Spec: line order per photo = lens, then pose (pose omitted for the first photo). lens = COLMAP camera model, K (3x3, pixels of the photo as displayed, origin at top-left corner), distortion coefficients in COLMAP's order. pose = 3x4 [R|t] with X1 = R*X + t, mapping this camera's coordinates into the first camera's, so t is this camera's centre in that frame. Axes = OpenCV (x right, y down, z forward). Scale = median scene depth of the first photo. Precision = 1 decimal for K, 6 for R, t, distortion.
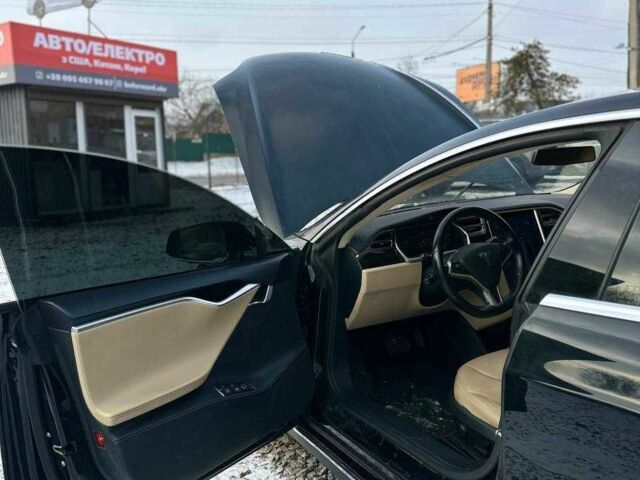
lens RADIAL K [[590.3, 0, 320.0], [0, 590.3, 240.0], [0, 0, 1]] dist [0.148294, -0.247451]
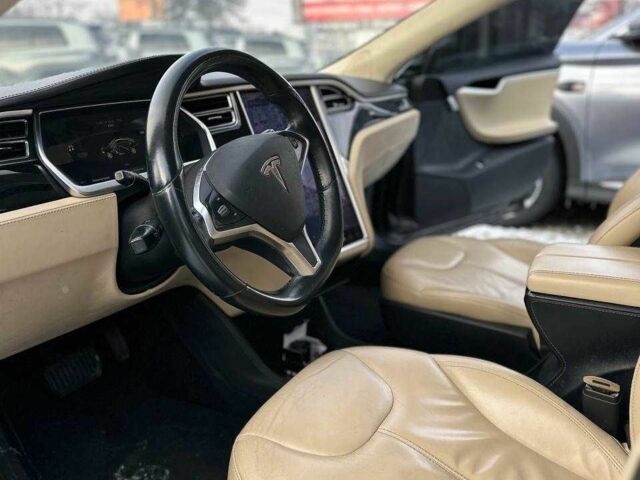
lens RADIAL K [[590.3, 0, 320.0], [0, 590.3, 240.0], [0, 0, 1]] dist [0.148294, -0.247451]
pose [[0.864940, -0.104704, 0.490832, 0.088665], [0.046457, 0.990500, 0.129425, 0.022383], [-0.499721, -0.089142, 0.861587, 0.578390]]
